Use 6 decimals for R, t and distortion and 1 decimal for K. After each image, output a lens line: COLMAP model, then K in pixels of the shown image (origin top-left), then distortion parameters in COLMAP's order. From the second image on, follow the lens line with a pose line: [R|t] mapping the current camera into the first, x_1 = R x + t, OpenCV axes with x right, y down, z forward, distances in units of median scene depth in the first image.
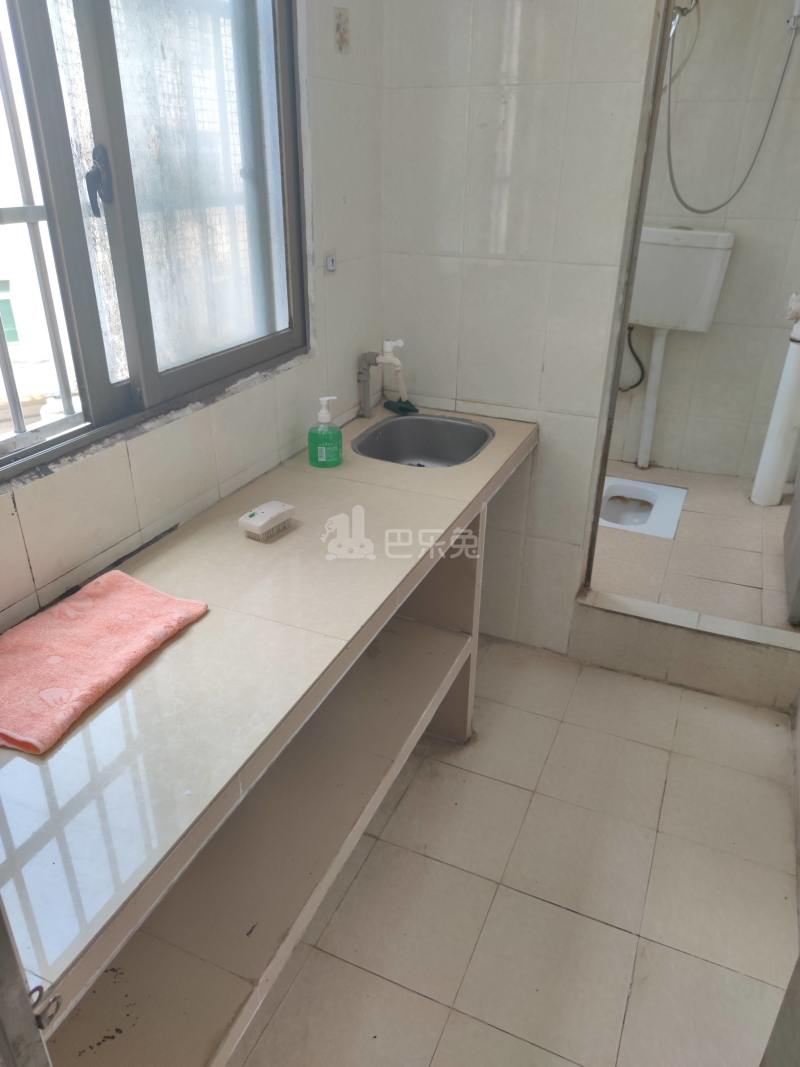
lens RADIAL K [[752.5, 0, 400.0], [0, 752.5, 533.5], [0, 0, 1]] dist [0.037651, -0.011292]
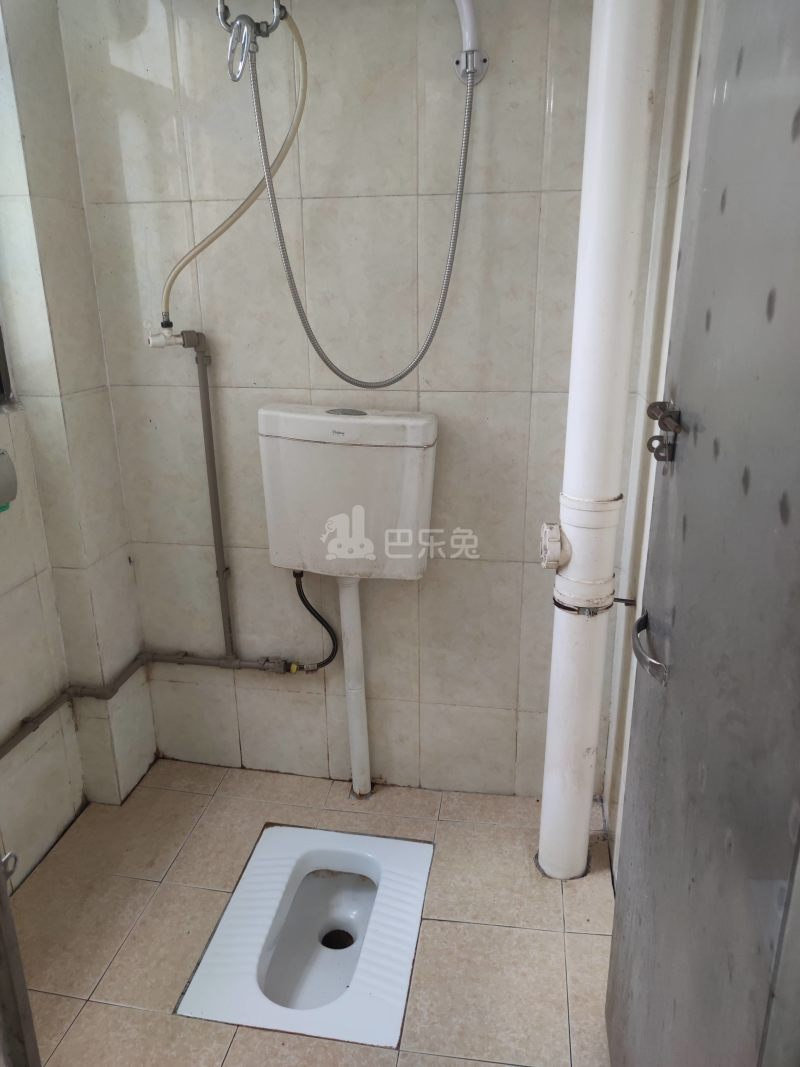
lens RADIAL K [[752.5, 0, 400.0], [0, 752.5, 533.5], [0, 0, 1]] dist [0.037651, -0.011292]
pose [[0.969670, -0.090414, 0.227082, 0.263983], [0.122519, 0.983716, -0.131501, -0.226793], [-0.211494, 0.155334, 0.964957, 0.453528]]
